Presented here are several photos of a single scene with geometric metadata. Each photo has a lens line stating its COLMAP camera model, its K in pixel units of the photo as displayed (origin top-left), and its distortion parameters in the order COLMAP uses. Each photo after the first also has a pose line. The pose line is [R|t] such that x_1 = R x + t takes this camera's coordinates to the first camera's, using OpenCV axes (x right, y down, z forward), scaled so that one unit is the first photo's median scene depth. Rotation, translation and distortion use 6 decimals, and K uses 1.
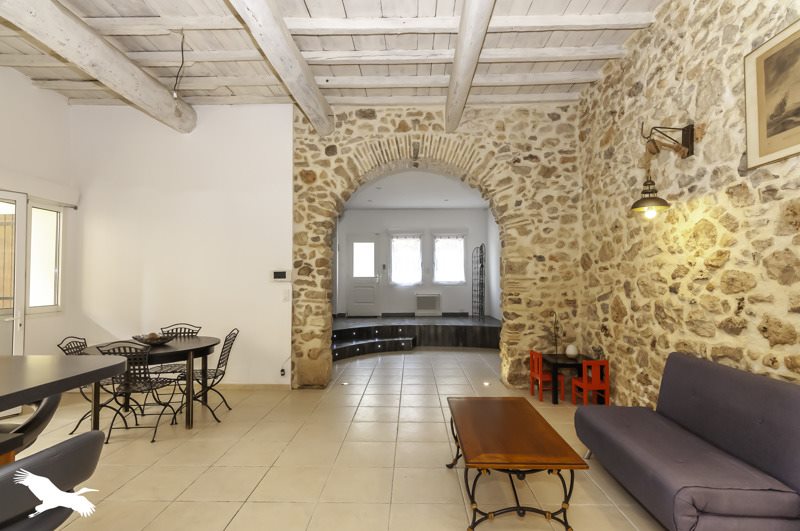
lens RADIAL K [[390.7, 0, 403.4], [0, 390.7, 285.3], [0, 0, 1]] dist [-0.001813, -0.000102]
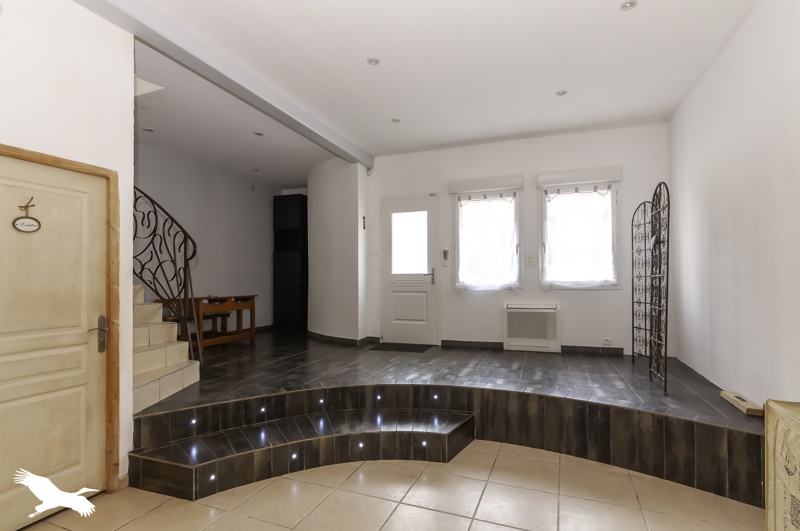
lens RADIAL K [[390.7, 0, 399.5], [0, 390.7, 279.7], [0, 0, 1]] dist [-0.001813, -0.000102]
pose [[0.928065, -0.004276, -0.372393, 0.093474], [0.002946, 0.999987, -0.004141, -0.010190], [0.372405, 0.002746, 0.928066, 0.475704]]
